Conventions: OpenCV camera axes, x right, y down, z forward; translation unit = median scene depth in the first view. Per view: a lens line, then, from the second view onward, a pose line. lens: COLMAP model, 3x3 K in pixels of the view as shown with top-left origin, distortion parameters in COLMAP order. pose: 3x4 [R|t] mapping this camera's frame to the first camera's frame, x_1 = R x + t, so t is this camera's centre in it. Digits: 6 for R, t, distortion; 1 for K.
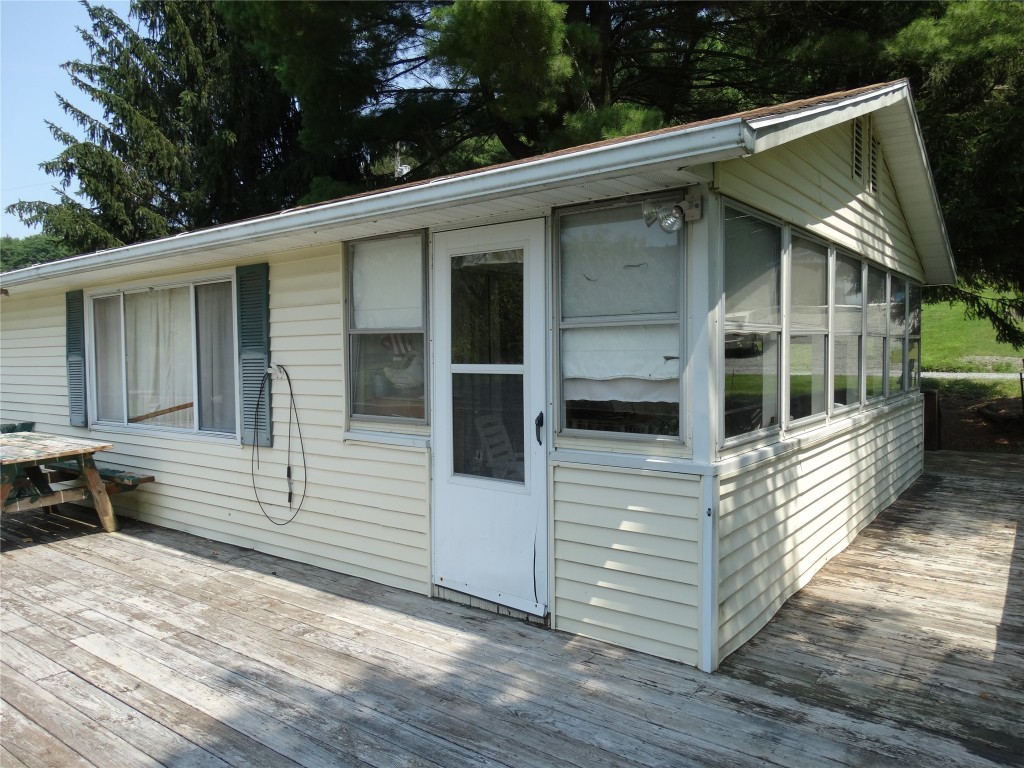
lens RADIAL K [[725.7, 0, 512.0], [0, 725.7, 384.0], [0, 0, 1]] dist [-0.014412, 0.001511]
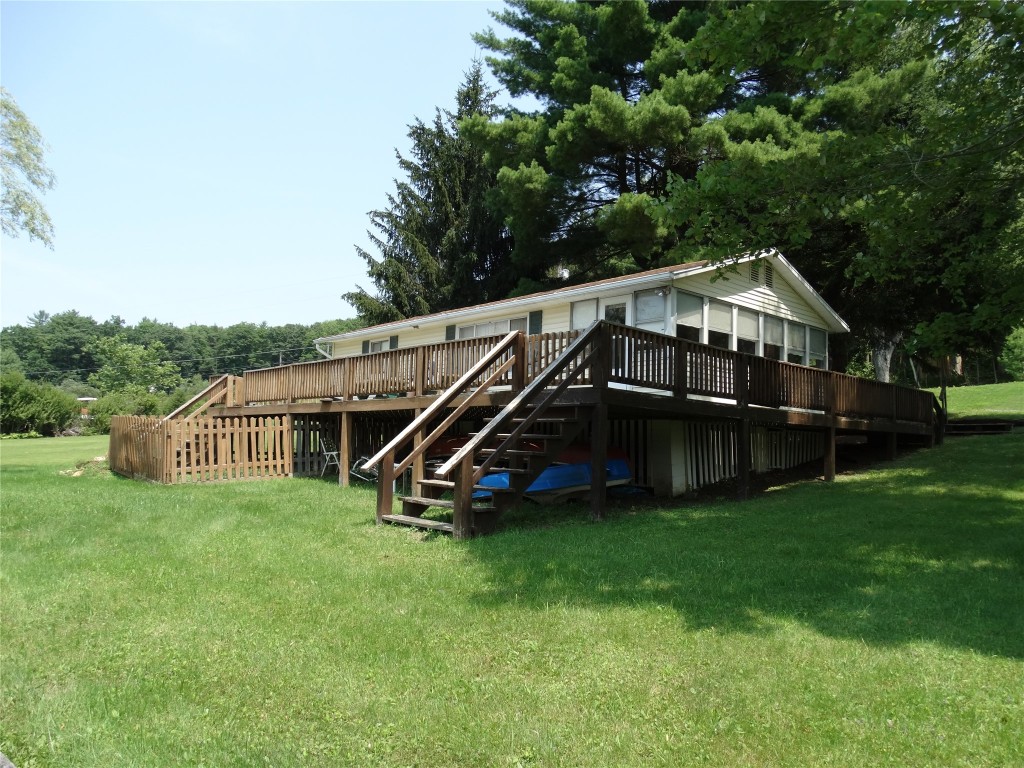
lens RADIAL K [[725.7, 0, 512.0], [0, 725.7, 384.0], [0, 0, 1]] dist [-0.014412, 0.001511]
pose [[0.980601, 0.031572, -0.193453, 0.038618], [-0.056906, 0.990291, -0.126831, 0.159747], [0.187570, 0.135379, 0.972877, -0.579788]]
